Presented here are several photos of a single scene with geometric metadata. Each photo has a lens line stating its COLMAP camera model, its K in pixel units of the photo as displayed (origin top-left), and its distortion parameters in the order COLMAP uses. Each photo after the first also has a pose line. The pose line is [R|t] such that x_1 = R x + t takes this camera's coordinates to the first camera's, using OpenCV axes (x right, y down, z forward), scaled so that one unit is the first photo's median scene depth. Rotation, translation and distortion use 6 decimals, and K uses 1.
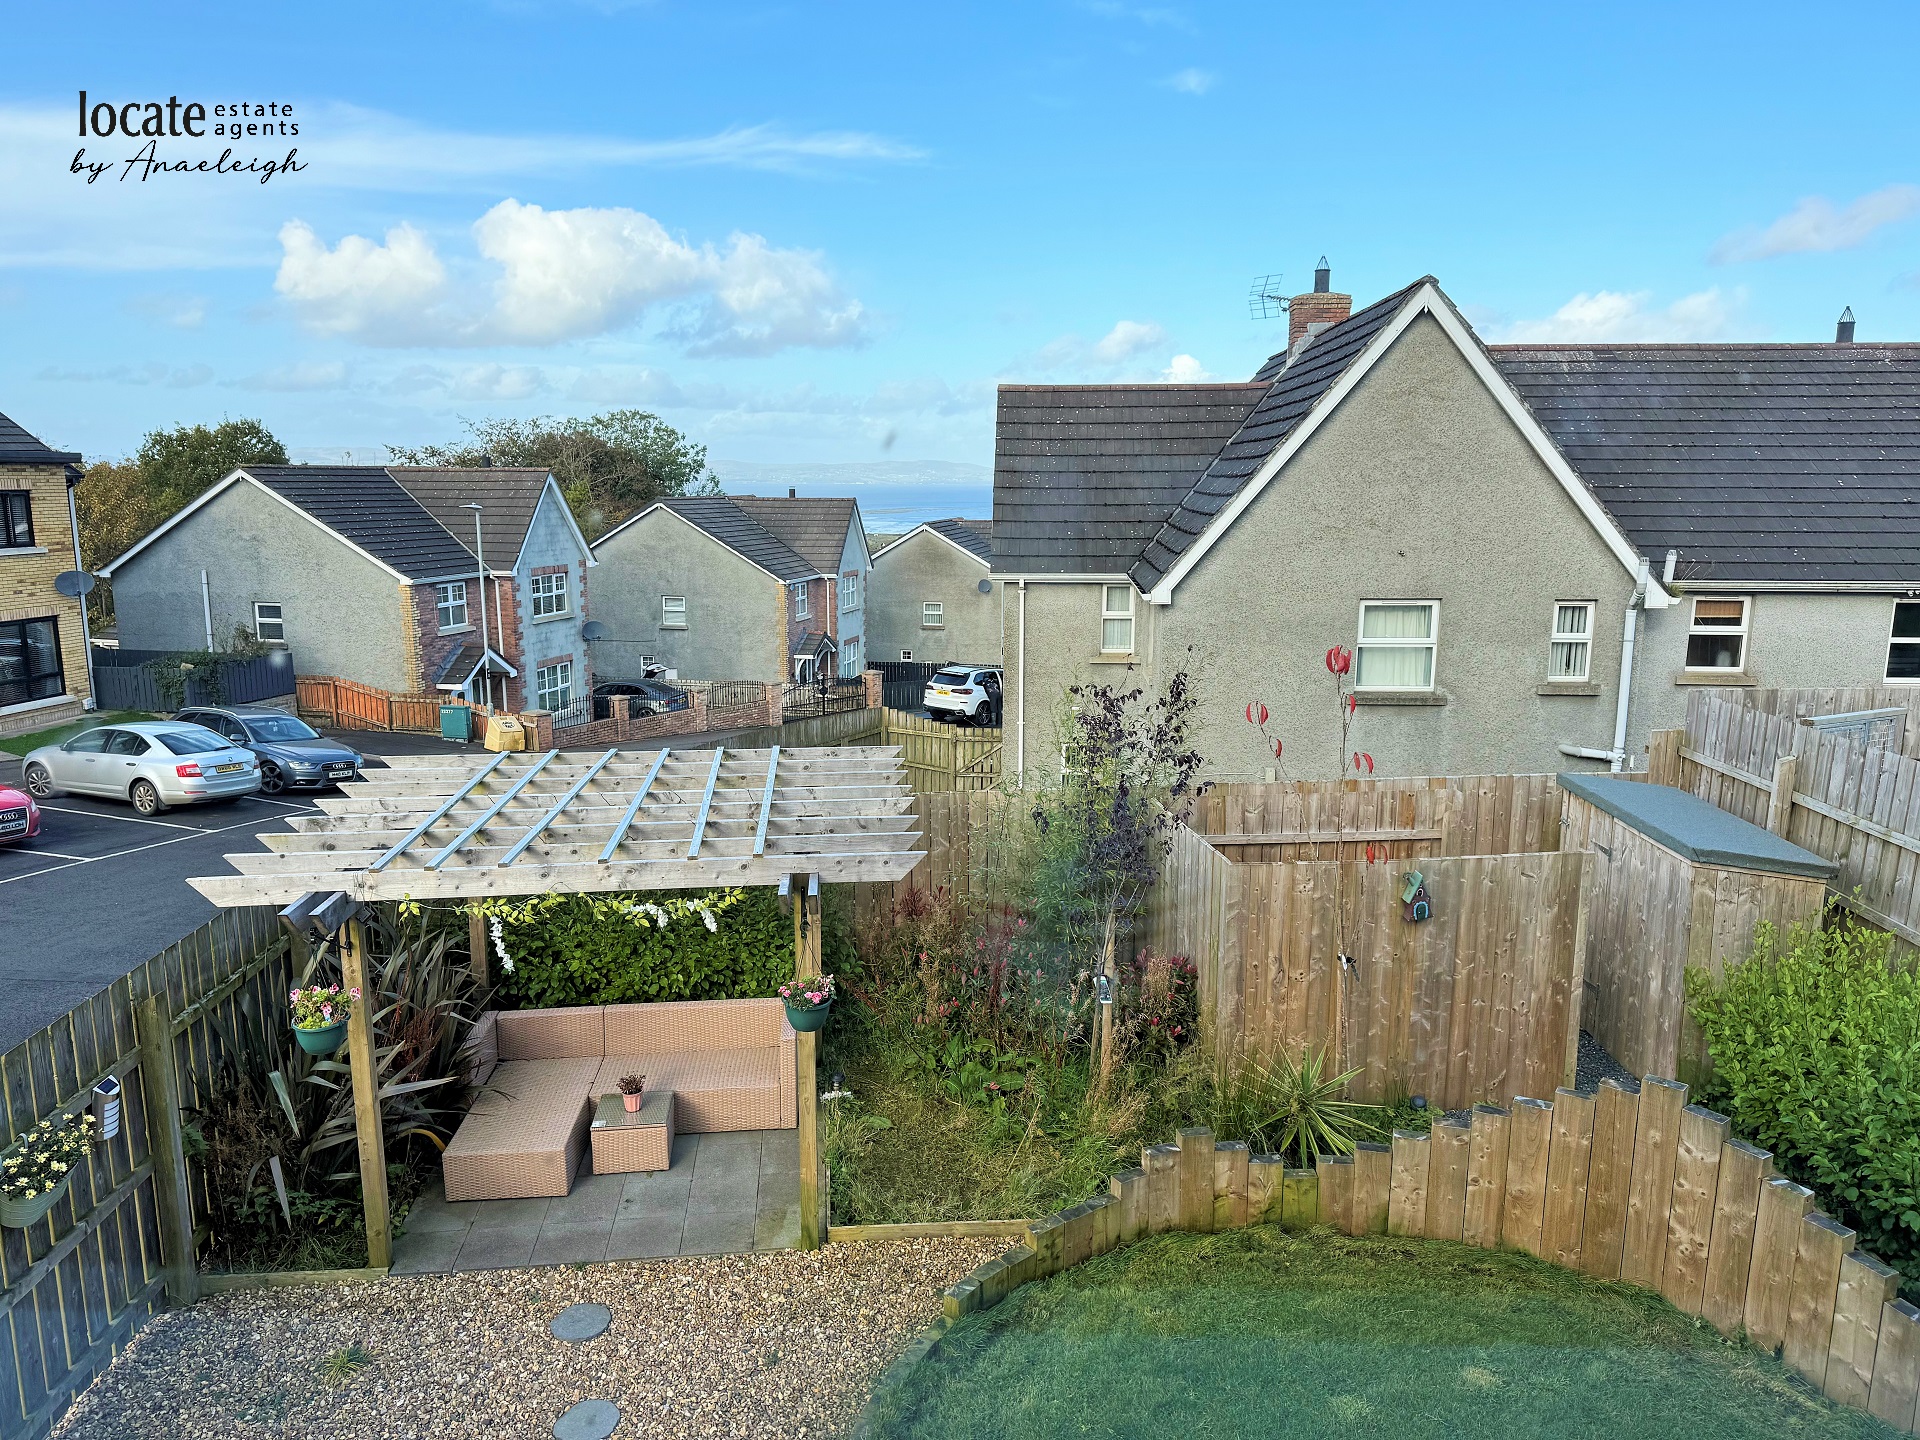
lens RADIAL K [[1344.2, 0, 954.0], [0, 1344.2, 739.6], [0, 0, 1]] dist [0.022424, -0.016099]
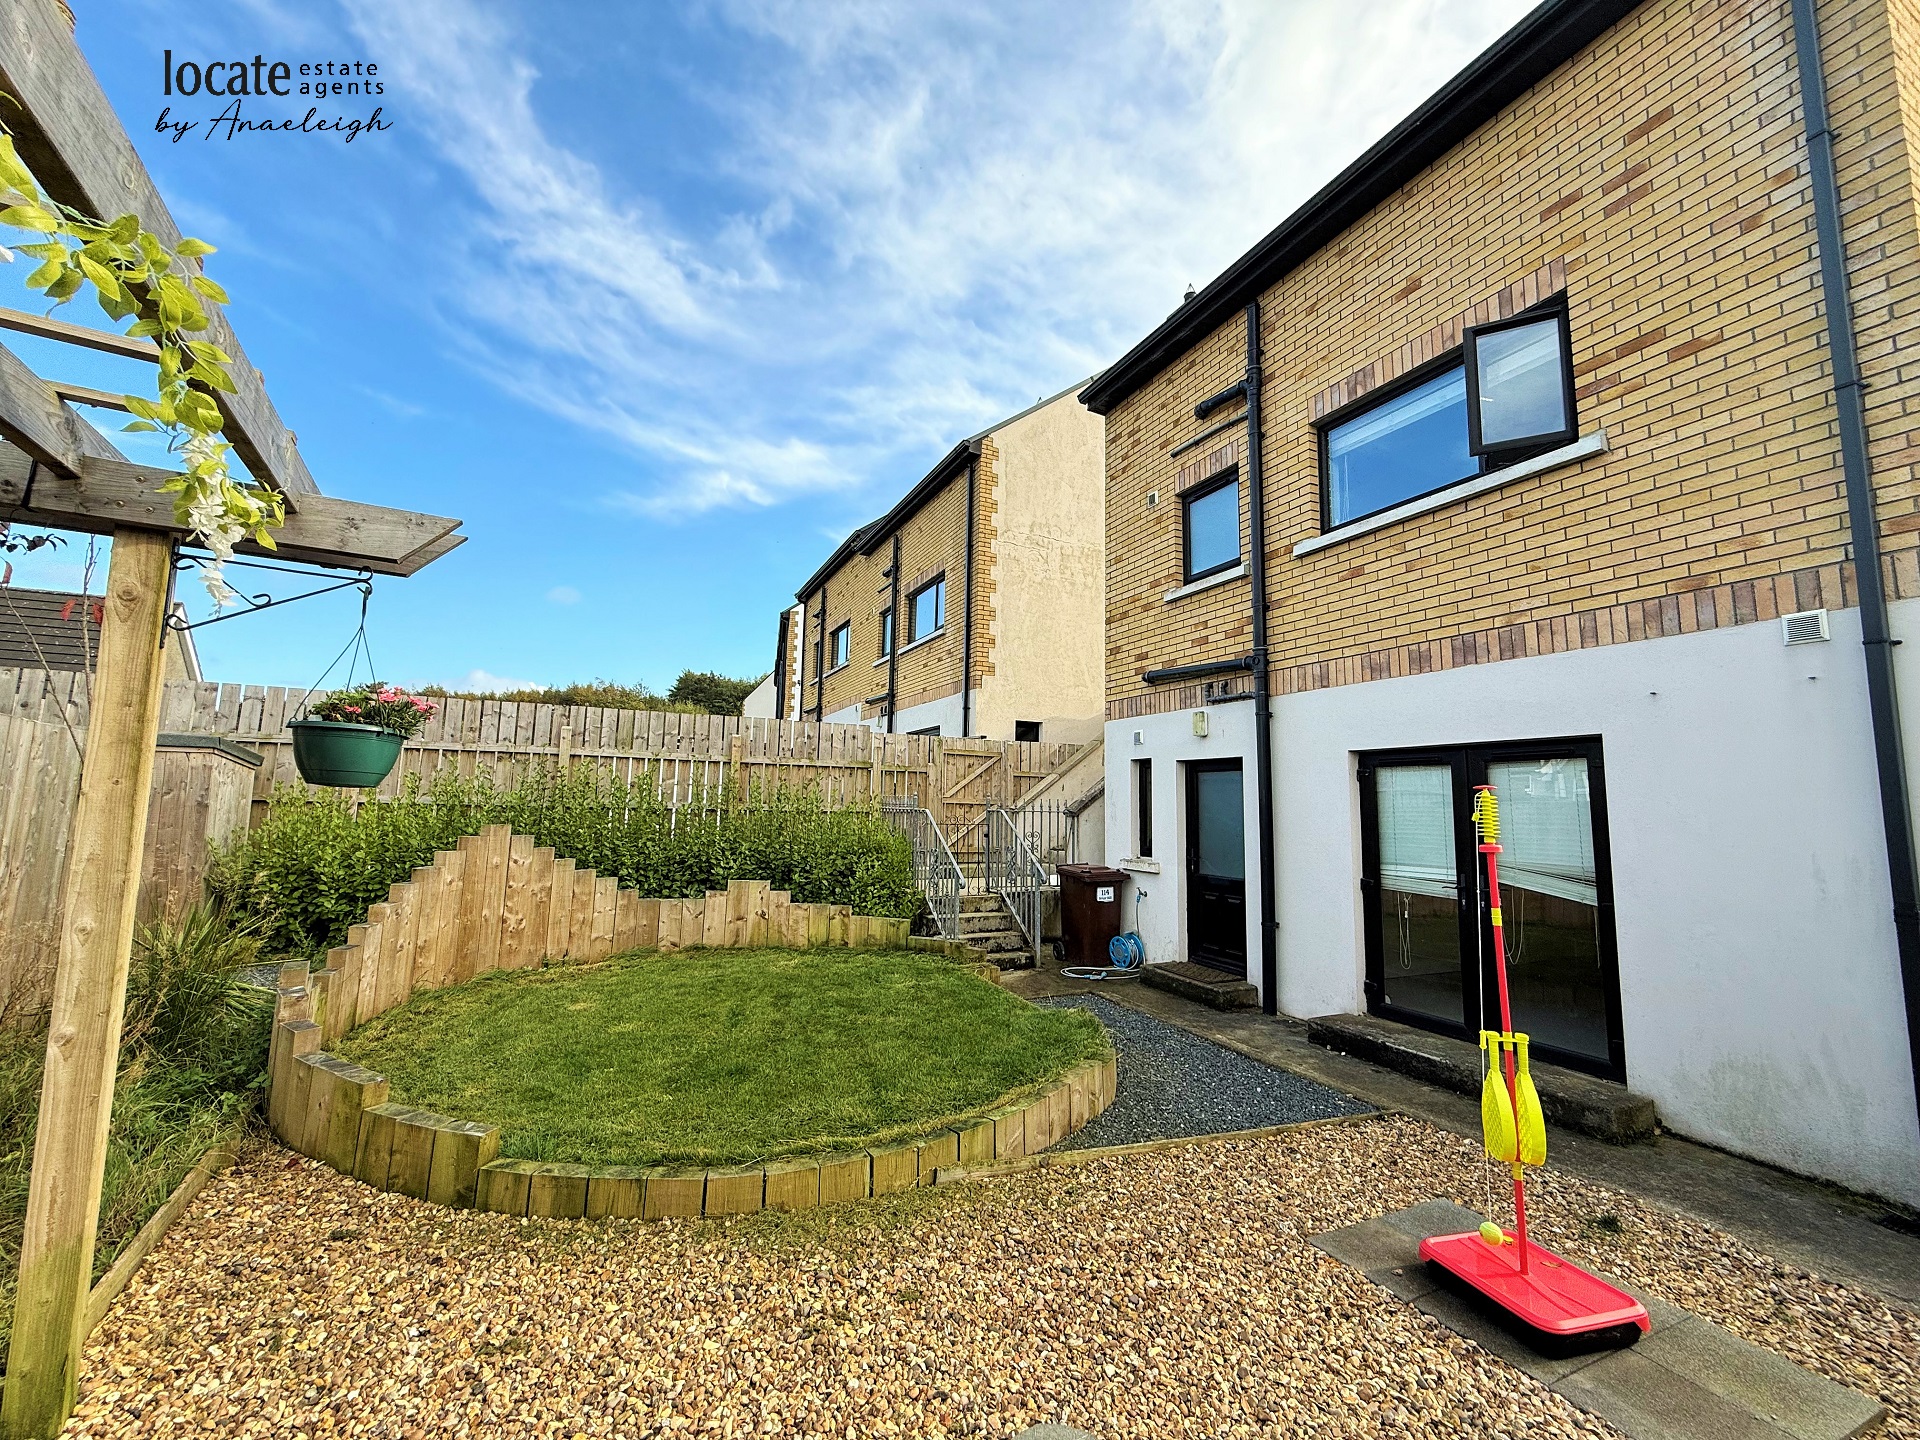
lens RADIAL K [[760.7, 0, 950.5], [0, 760.7, 723.2], [0, 0, 1]] dist [0.001545, 0.000317]
pose [[-0.451835, 0.084710, 0.888071, -0.442323], [0.146395, 0.989027, -0.019856, 0.205057], [-0.880008, 0.121038, -0.459278, 0.821310]]
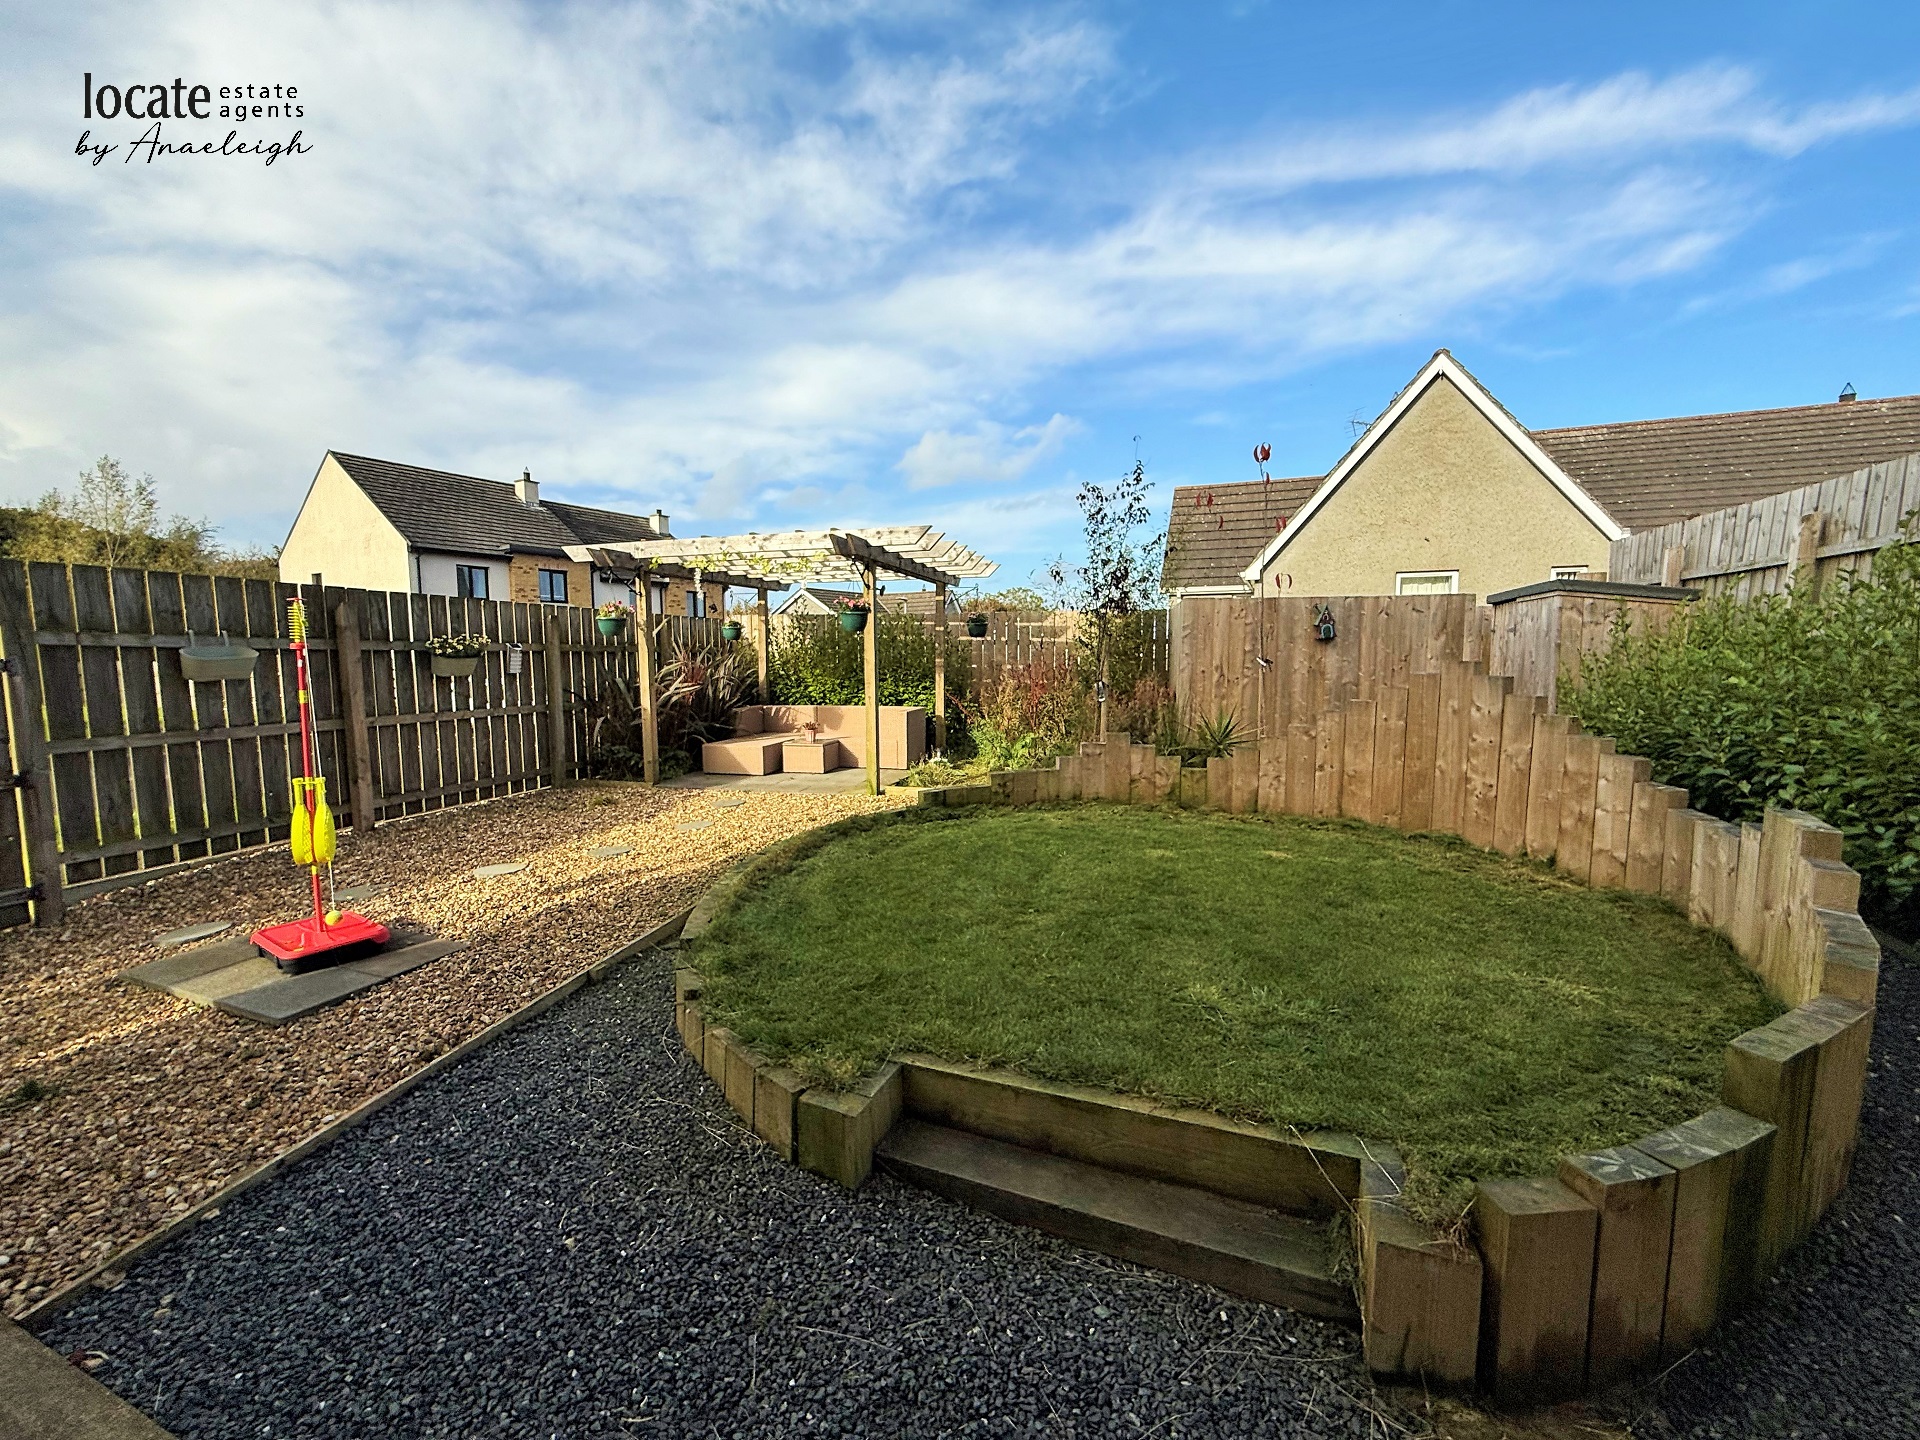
lens RADIAL K [[760.7, 0, 956.2], [0, 760.7, 727.1], [0, 0, 1]] dist [0.001545, 0.000317]
pose [[0.944954, 0.029945, -0.325829, 0.276678], [-0.057941, 0.995380, -0.076560, 0.351245], [0.322031, 0.091225, 0.942324, 0.161780]]
